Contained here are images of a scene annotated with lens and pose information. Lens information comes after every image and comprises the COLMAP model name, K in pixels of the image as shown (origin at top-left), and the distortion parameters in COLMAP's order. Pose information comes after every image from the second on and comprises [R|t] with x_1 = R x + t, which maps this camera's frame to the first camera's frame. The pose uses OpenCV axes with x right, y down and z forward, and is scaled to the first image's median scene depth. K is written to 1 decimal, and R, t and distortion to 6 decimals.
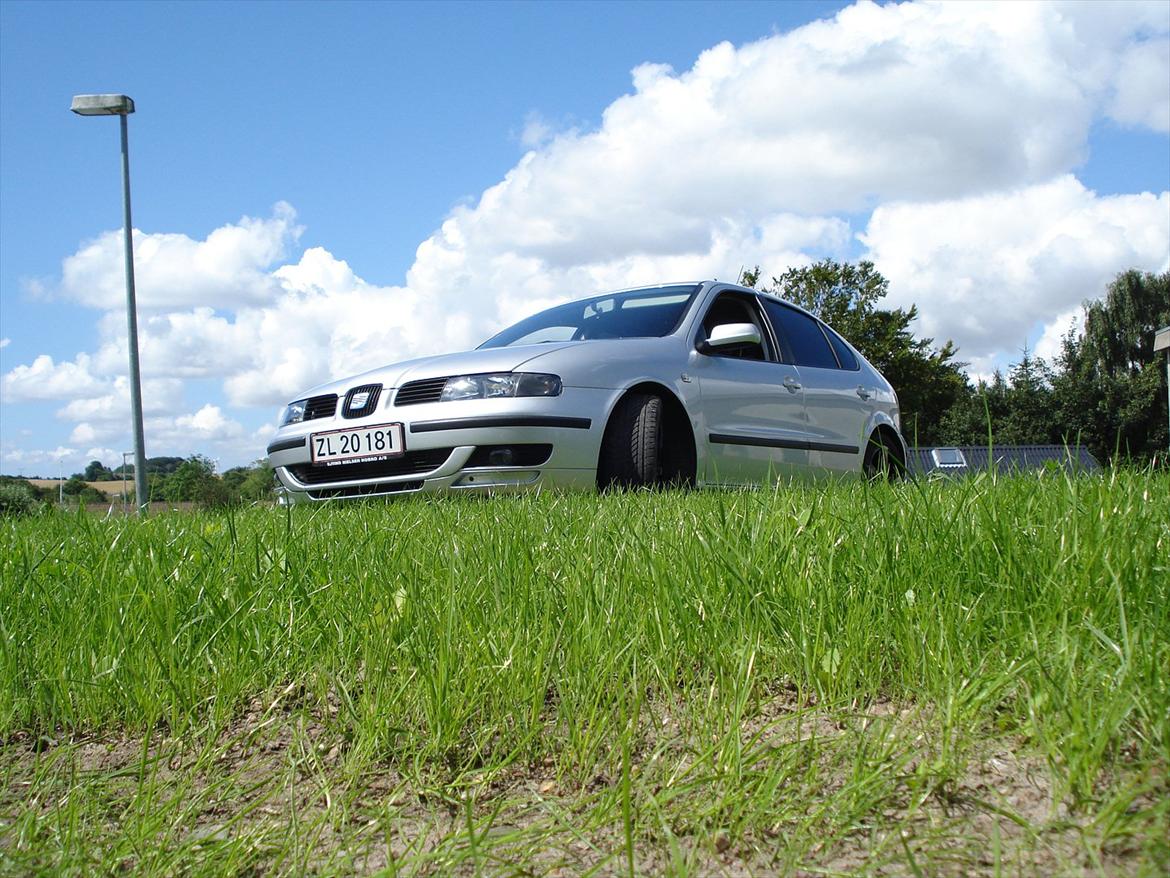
lens RADIAL K [[1323.1, 0, 612.9], [0, 1323.1, 462.5], [0, 0, 1]] dist [-0.054756, 0.021660]
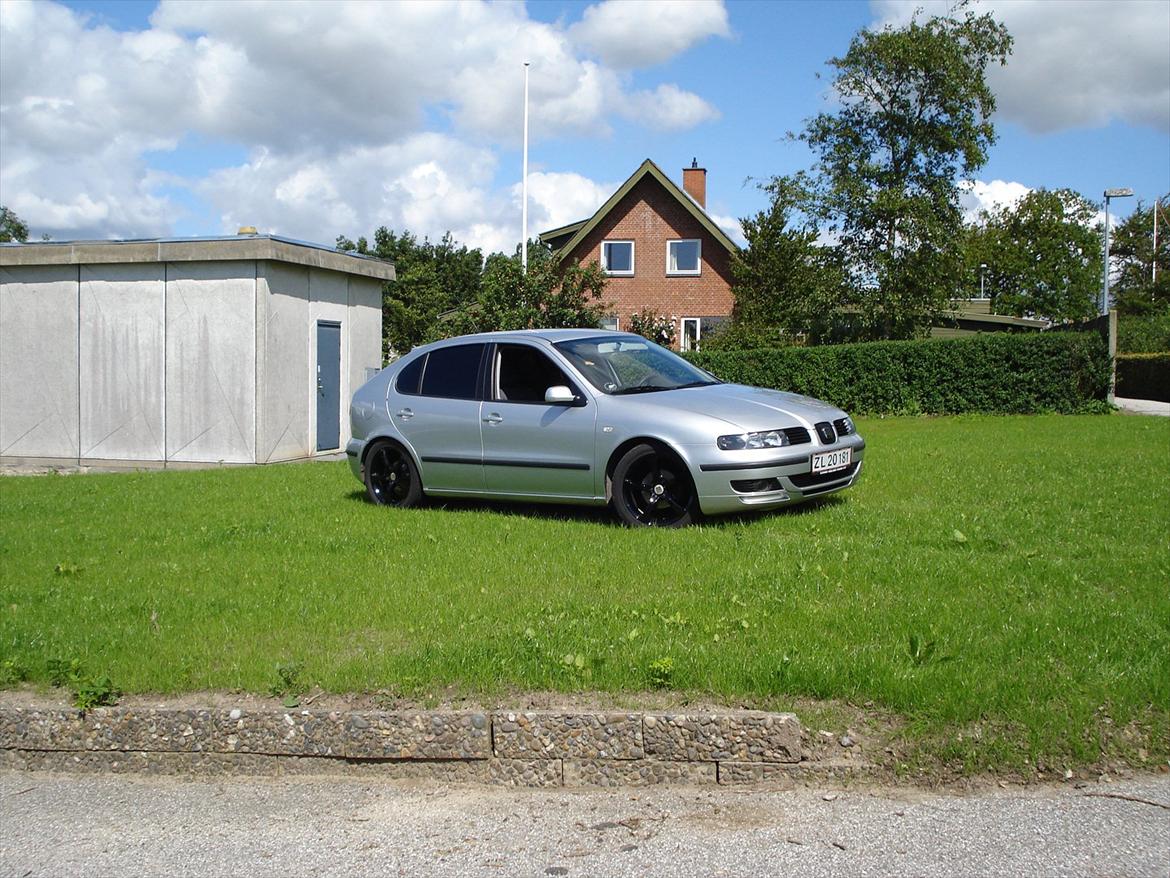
lens RADIAL K [[1332.6, 0, 580.2], [0, 1332.6, 440.3], [0, 0, 1]] dist [-0.099123, -0.023395]
pose [[0.109533, -0.040383, 0.993162, -1.450492], [-0.026734, 0.998693, 0.043557, -0.079203], [-0.993624, -0.031323, 0.108311, 0.893564]]
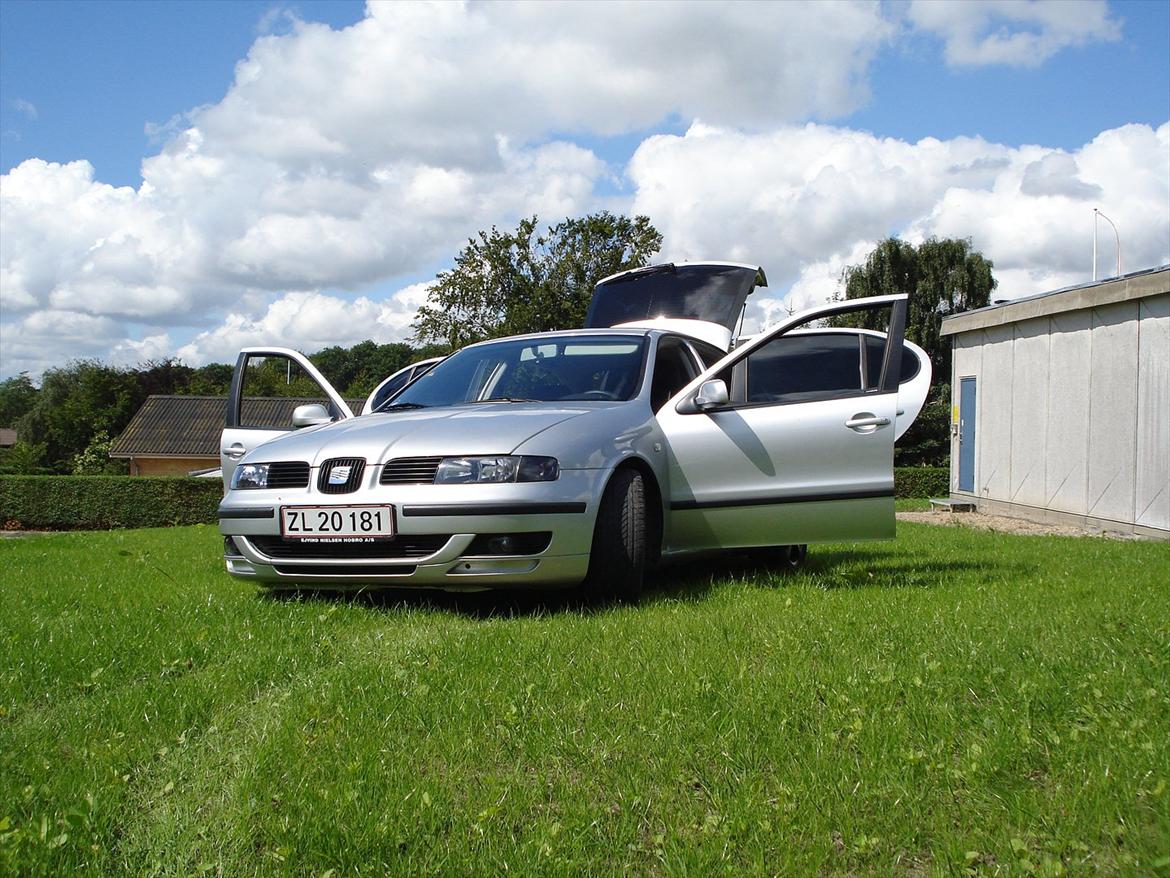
lens RADIAL K [[1324.1, 0, 594.4], [0, 1324.1, 442.7], [0, 0, 1]] dist [-0.087106, -0.022877]
pose [[0.984158, 0.026672, 0.175274, -0.142133], [-0.032735, 0.998958, 0.031794, -0.084246], [-0.174243, -0.037028, 0.984006, 0.032870]]
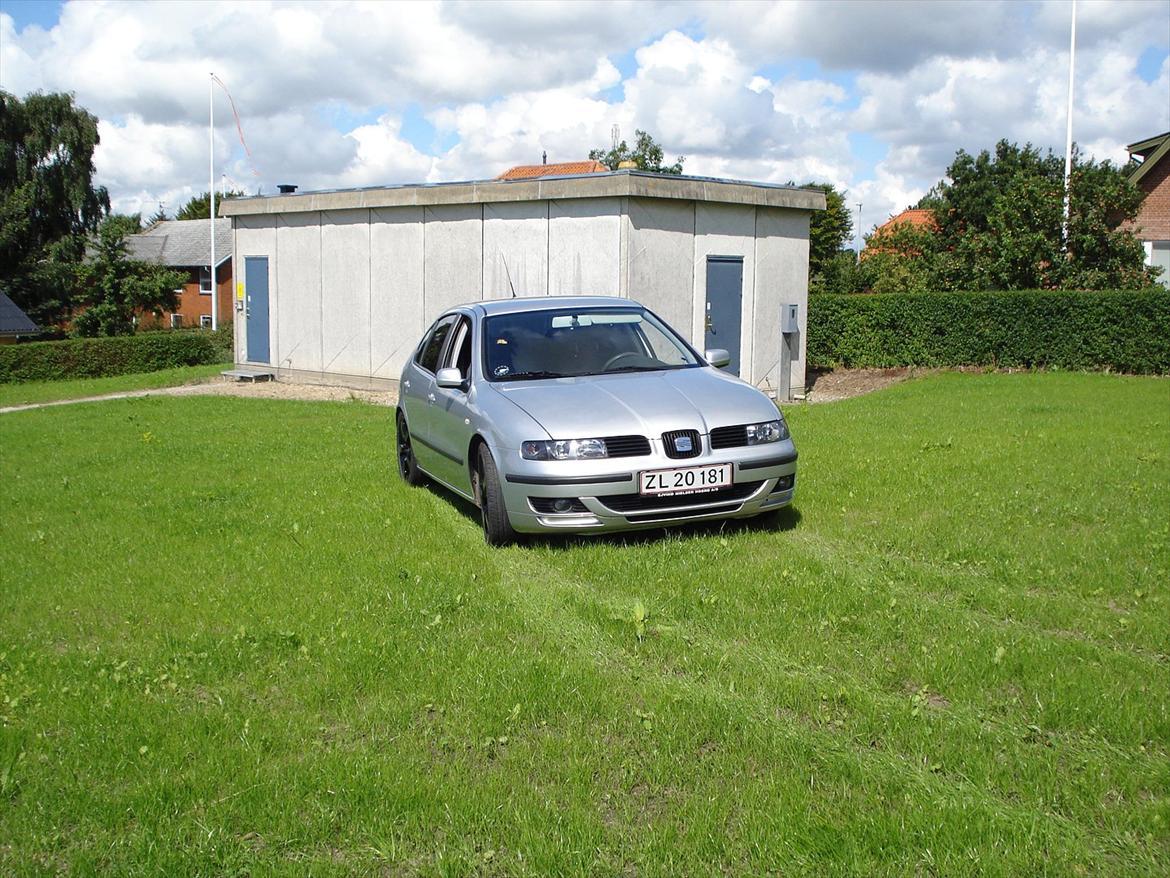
lens RADIAL K [[1306.7, 0, 585.7], [0, 1306.7, 518.2], [0, 0, 1]] dist [-0.089922, -0.018017]
pose [[0.605501, -0.130846, 0.785015, -0.988739], [-0.030797, 0.981801, 0.187400, -0.166400], [-0.795249, -0.137647, 0.590451, 0.257594]]
